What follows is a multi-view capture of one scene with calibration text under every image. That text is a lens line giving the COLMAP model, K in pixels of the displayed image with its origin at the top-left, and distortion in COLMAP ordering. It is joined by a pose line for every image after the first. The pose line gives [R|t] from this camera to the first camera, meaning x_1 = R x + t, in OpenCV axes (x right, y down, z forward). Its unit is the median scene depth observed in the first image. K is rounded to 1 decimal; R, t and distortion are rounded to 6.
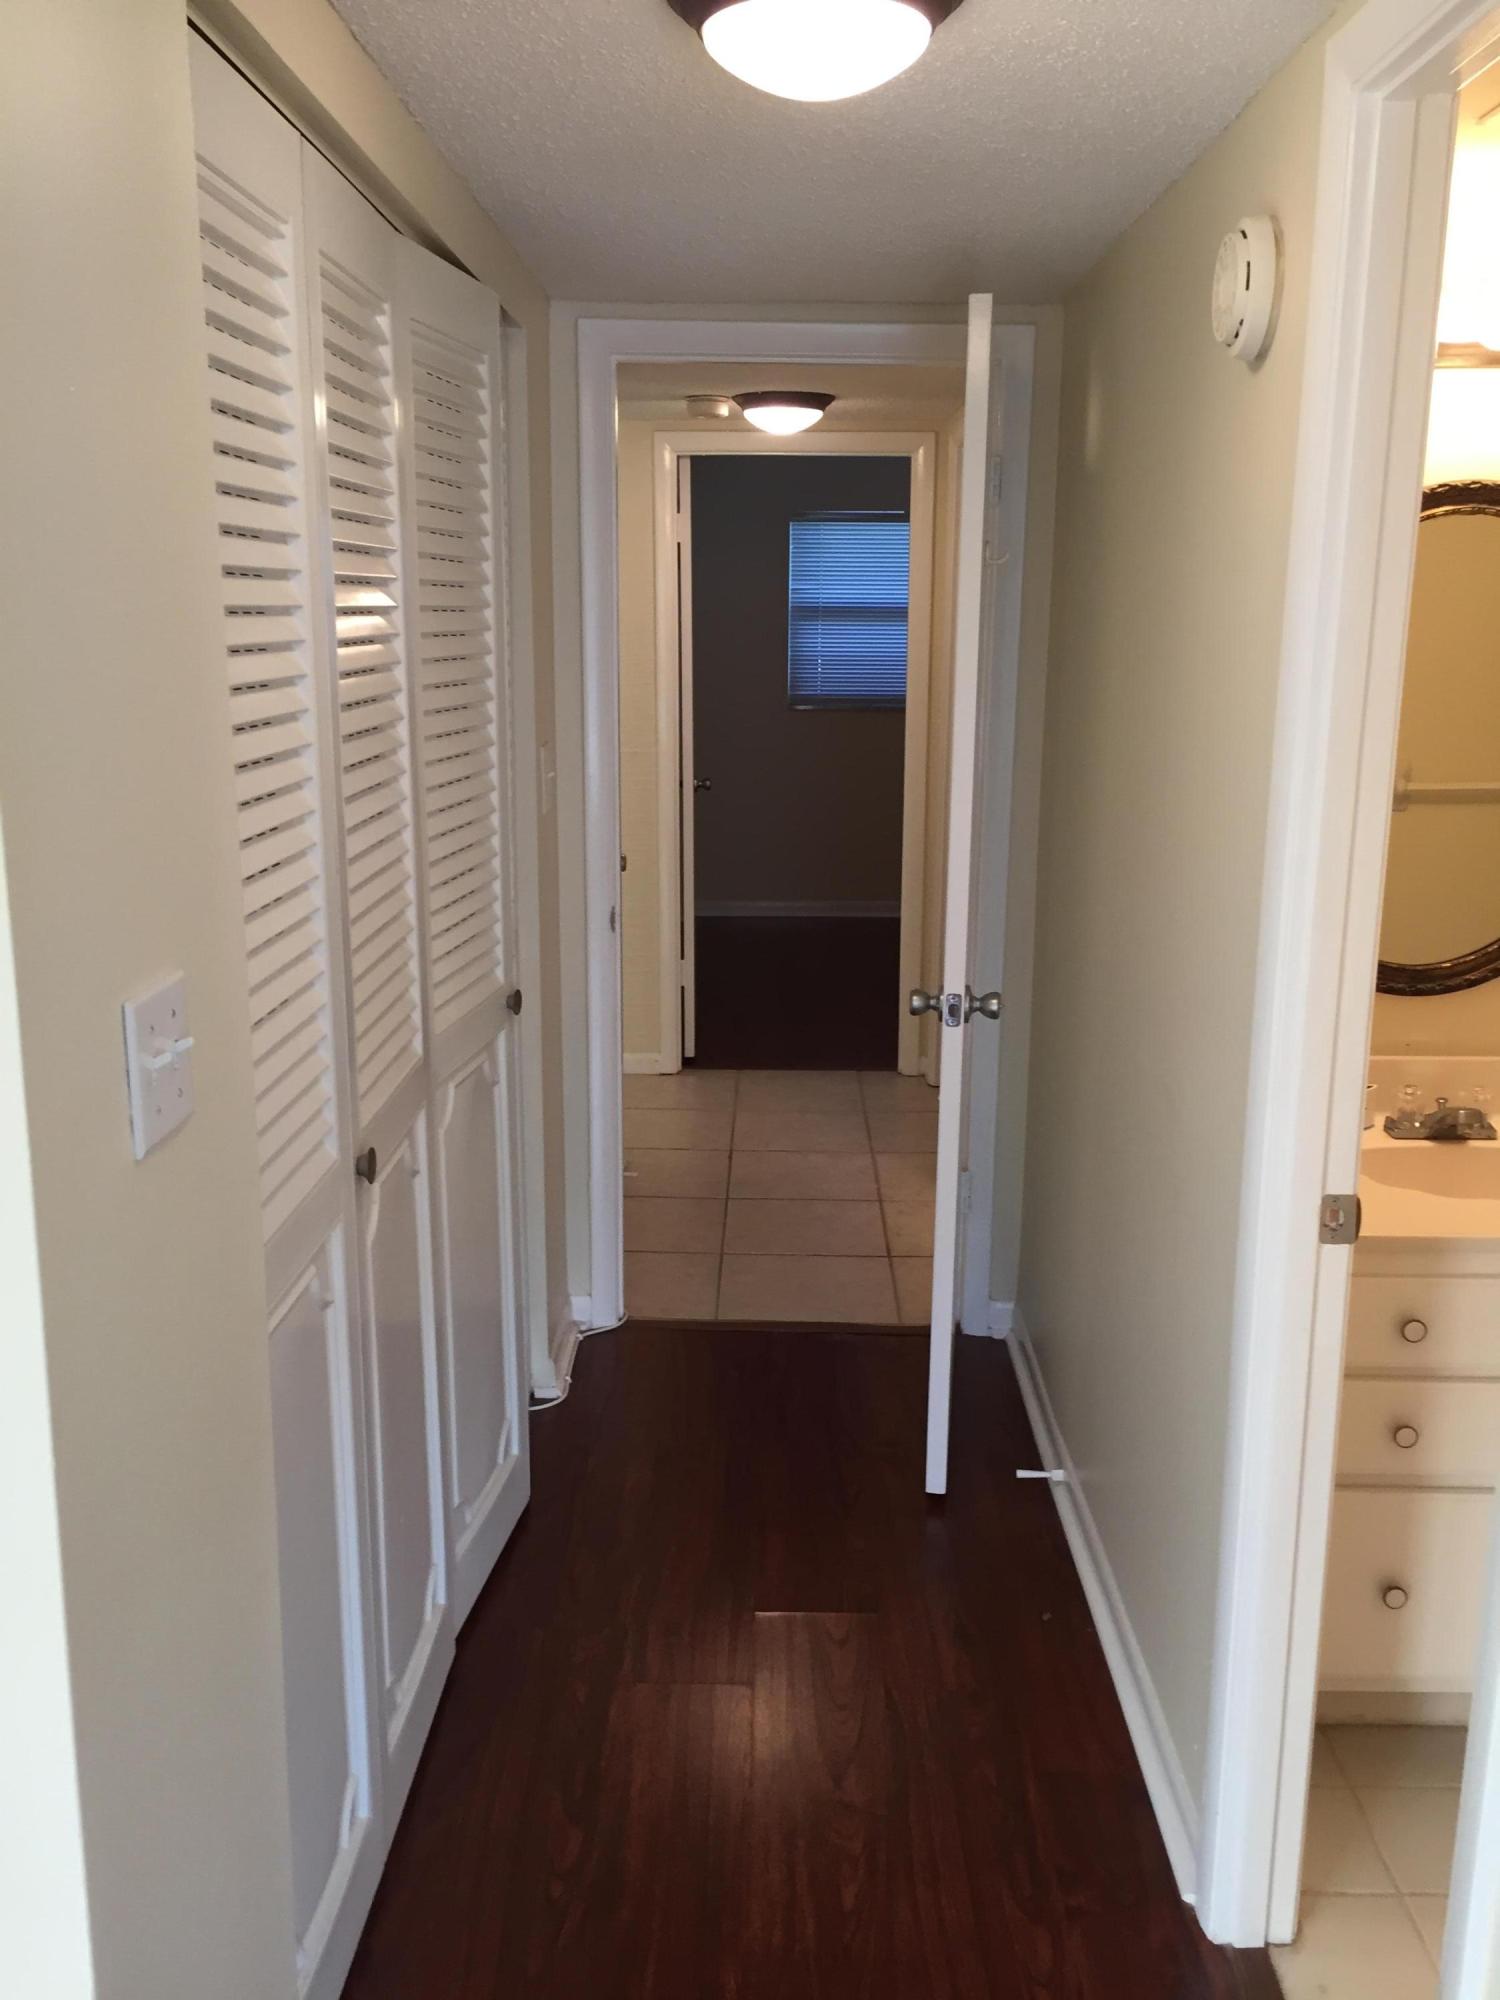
lens RADIAL K [[1705.1, 0, 751.8], [0, 1705.1, 1001.8], [0, 0, 1]] dist [0.031658, -0.073543]
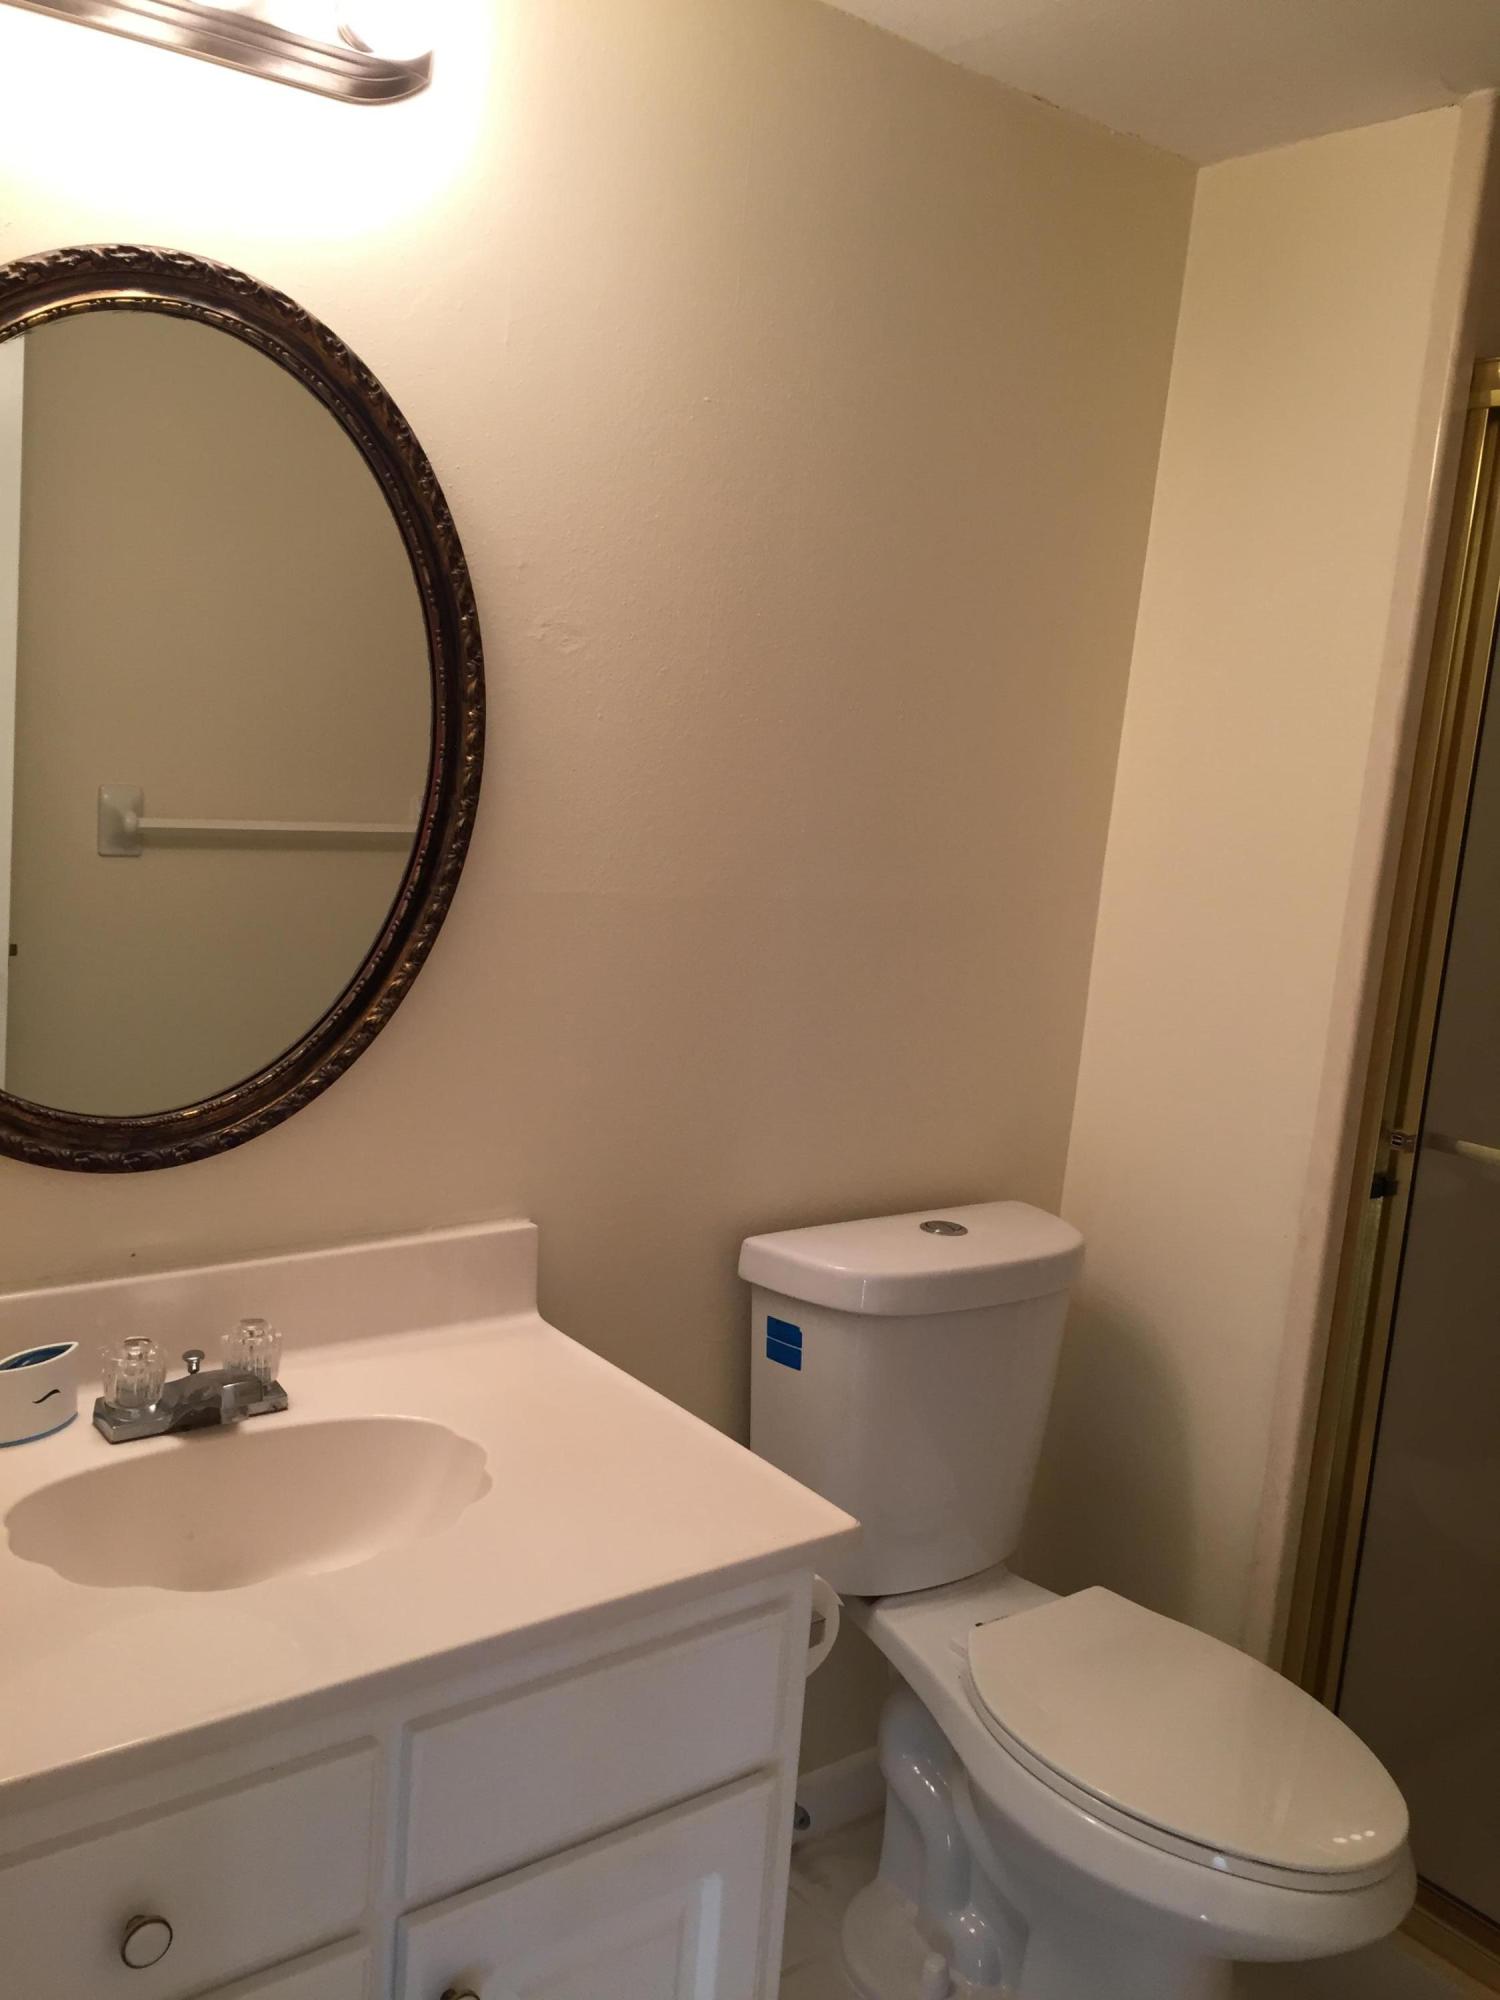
lens RADIAL K [[1705.1, 0, 751.0], [0, 1705.1, 1000.4], [0, 0, 1]] dist [0.031658, -0.073543]
pose [[0.774188, -0.040514, 0.631657, 0.192799], [0.060673, 0.998104, -0.010346, -0.043786], [-0.630041, 0.046335, 0.775179, 0.437506]]
